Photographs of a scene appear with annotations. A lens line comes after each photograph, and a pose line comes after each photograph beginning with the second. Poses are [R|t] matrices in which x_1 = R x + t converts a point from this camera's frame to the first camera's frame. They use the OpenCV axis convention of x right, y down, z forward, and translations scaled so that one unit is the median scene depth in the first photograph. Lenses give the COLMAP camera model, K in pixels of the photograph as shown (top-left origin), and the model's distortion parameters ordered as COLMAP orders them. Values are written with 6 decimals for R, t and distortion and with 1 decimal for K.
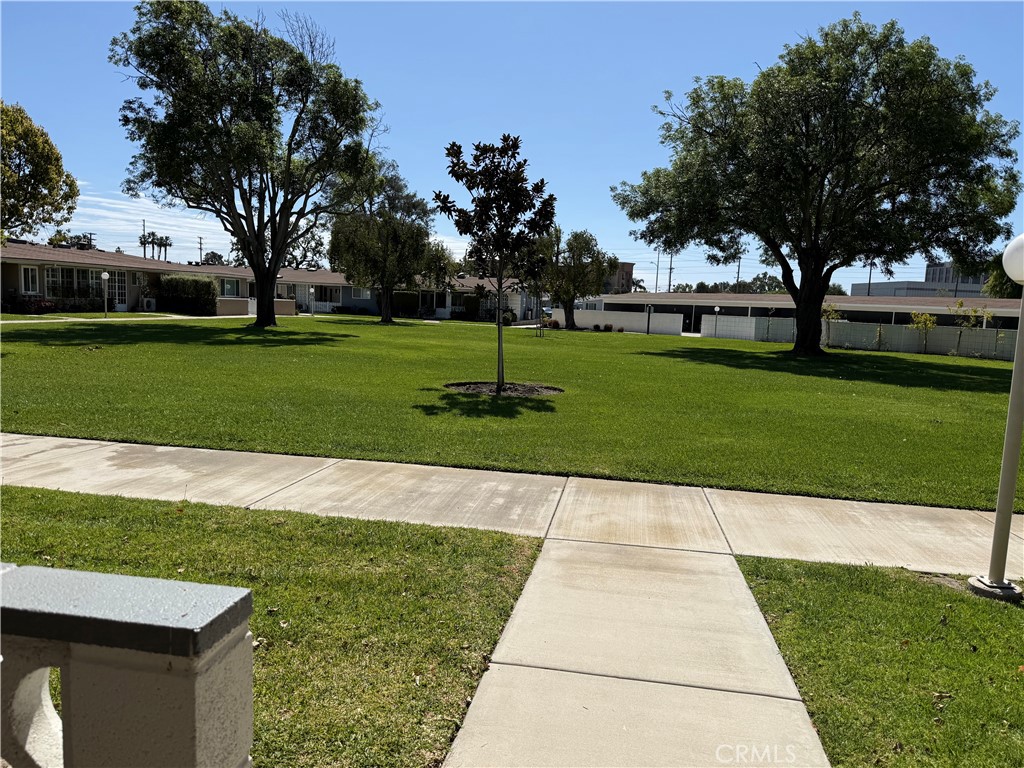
lens RADIAL K [[721.9, 0, 533.3], [0, 721.9, 406.8], [0, 0, 1]] dist [0.071971, -0.101623]
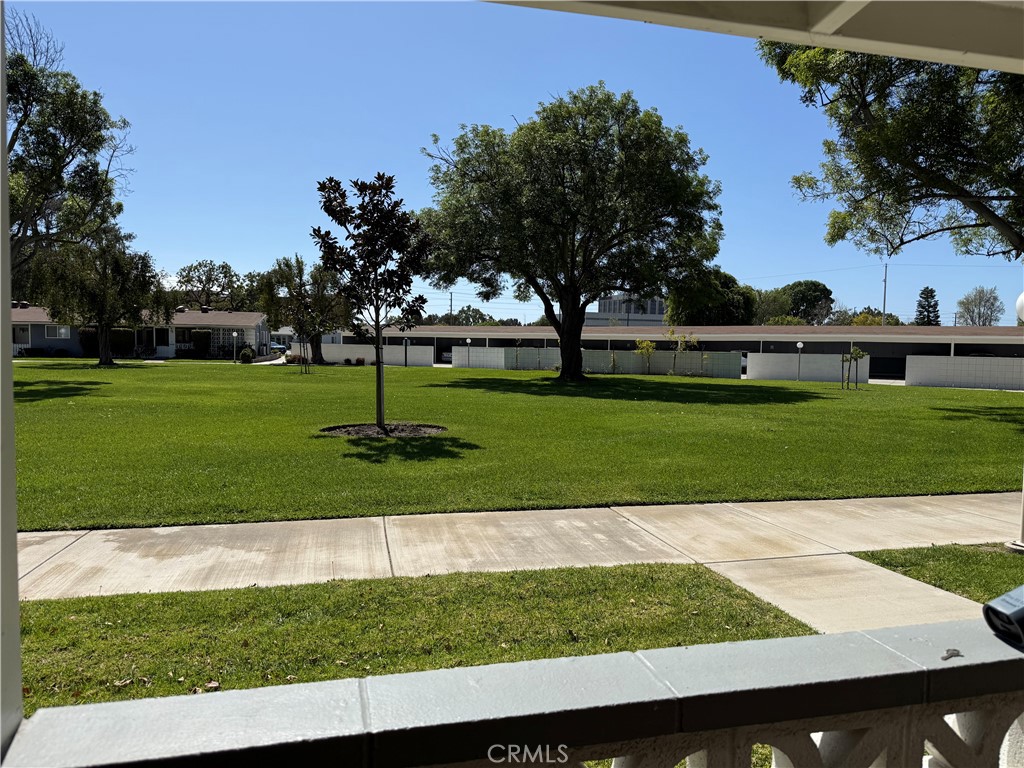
lens RADIAL K [[721.9, 0, 518.0], [0, 721.9, 402.8], [0, 0, 1]] dist [0.071971, -0.101623]
pose [[0.919906, -0.059305, 0.387628, -0.186374], [0.077731, 0.996460, -0.032017, -0.012135], [-0.384358, 0.059584, 0.921259, 0.028901]]
